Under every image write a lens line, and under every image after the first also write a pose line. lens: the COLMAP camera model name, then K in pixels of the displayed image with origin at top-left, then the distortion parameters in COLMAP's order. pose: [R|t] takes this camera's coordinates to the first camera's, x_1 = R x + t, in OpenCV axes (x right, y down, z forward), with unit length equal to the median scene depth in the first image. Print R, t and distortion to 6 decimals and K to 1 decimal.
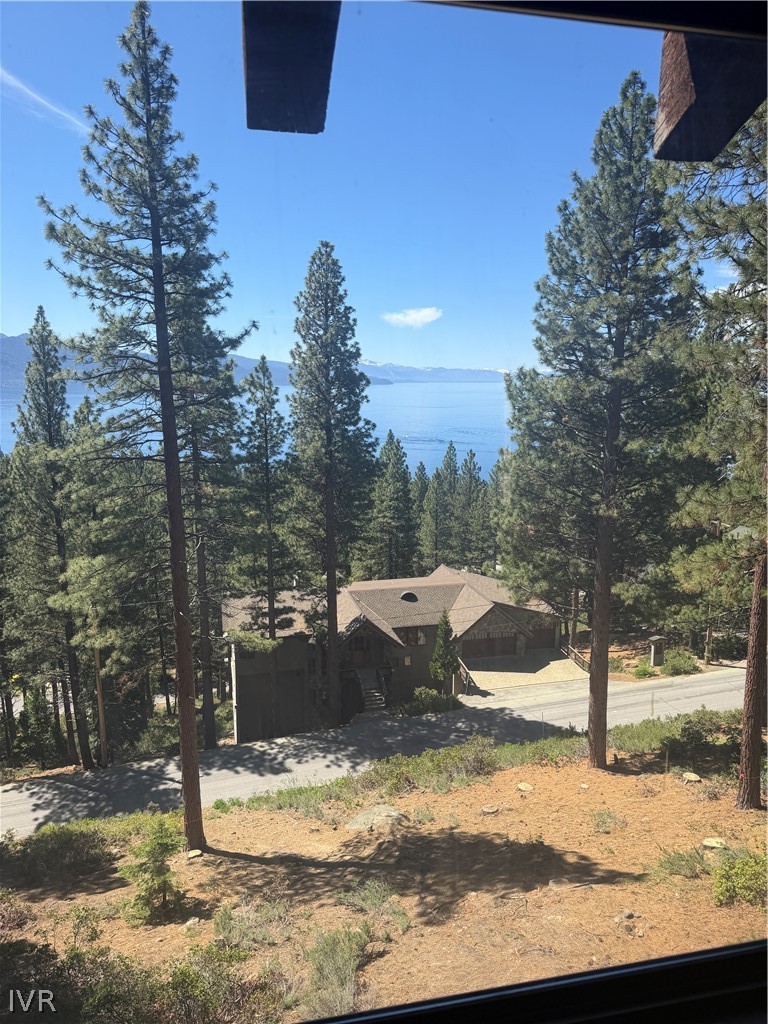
lens RADIAL K [[710.2, 0, 382.5], [0, 710.2, 516.2], [0, 0, 1]] dist [0.147519, -0.269067]
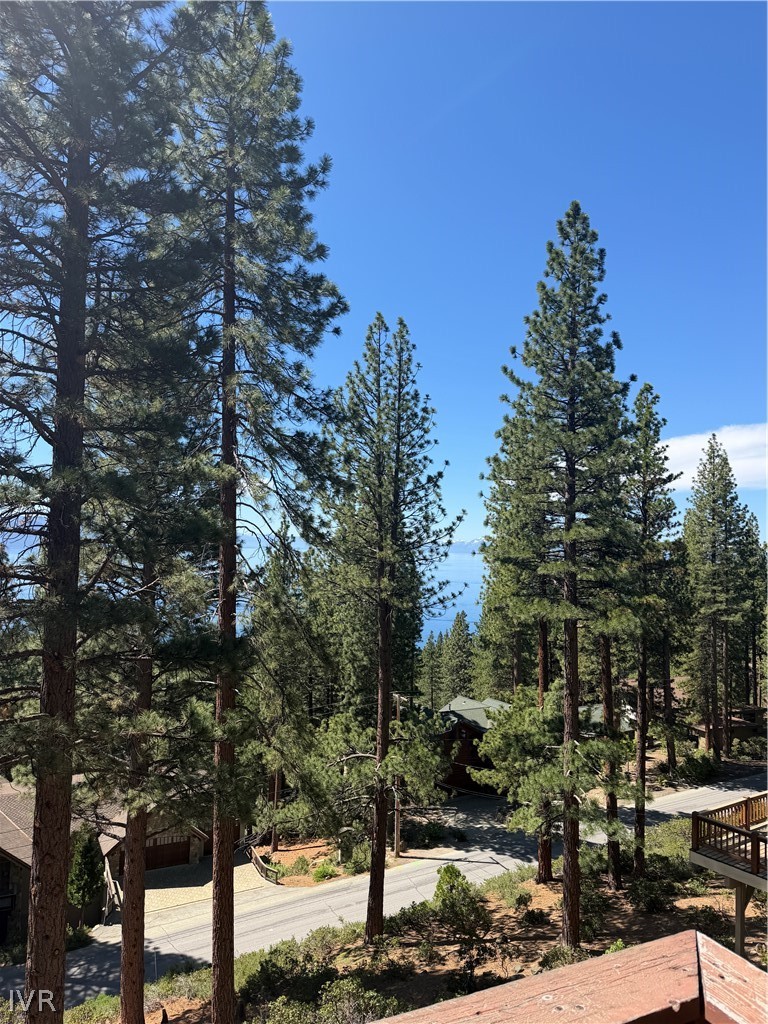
lens RADIAL K [[718.7, 0, 384.0], [0, 718.7, 512.0], [0, 0, 1]] dist [0.042926, -0.045865]
pose [[0.975038, 0.023888, 0.220748, 0.260096], [0.028472, 0.972537, -0.231001, -0.009858], [-0.220204, 0.231520, 0.947580, 0.040510]]
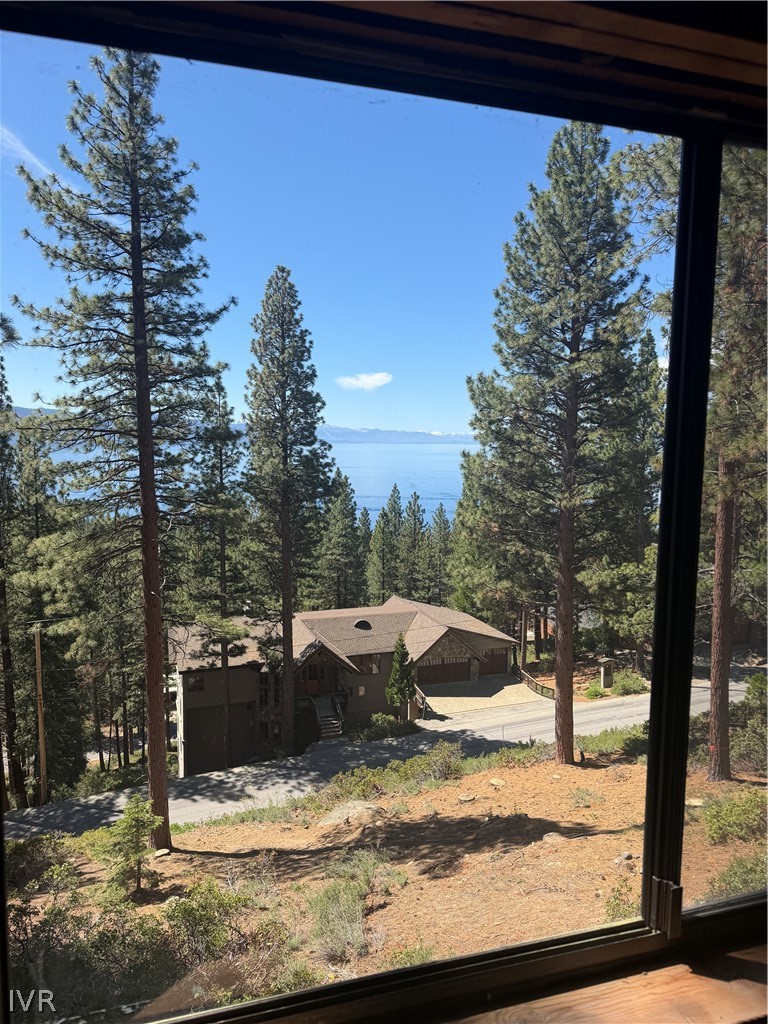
lens RADIAL K [[711.3, 0, 381.7], [0, 711.3, 517.3], [0, 0, 1]] dist [0.142066, -0.227834]
pose [[0.996105, -0.004415, 0.088060, -0.029084], [0.011746, 0.996489, -0.082899, 0.058854], [-0.087385, 0.083610, 0.992660, -0.000149]]
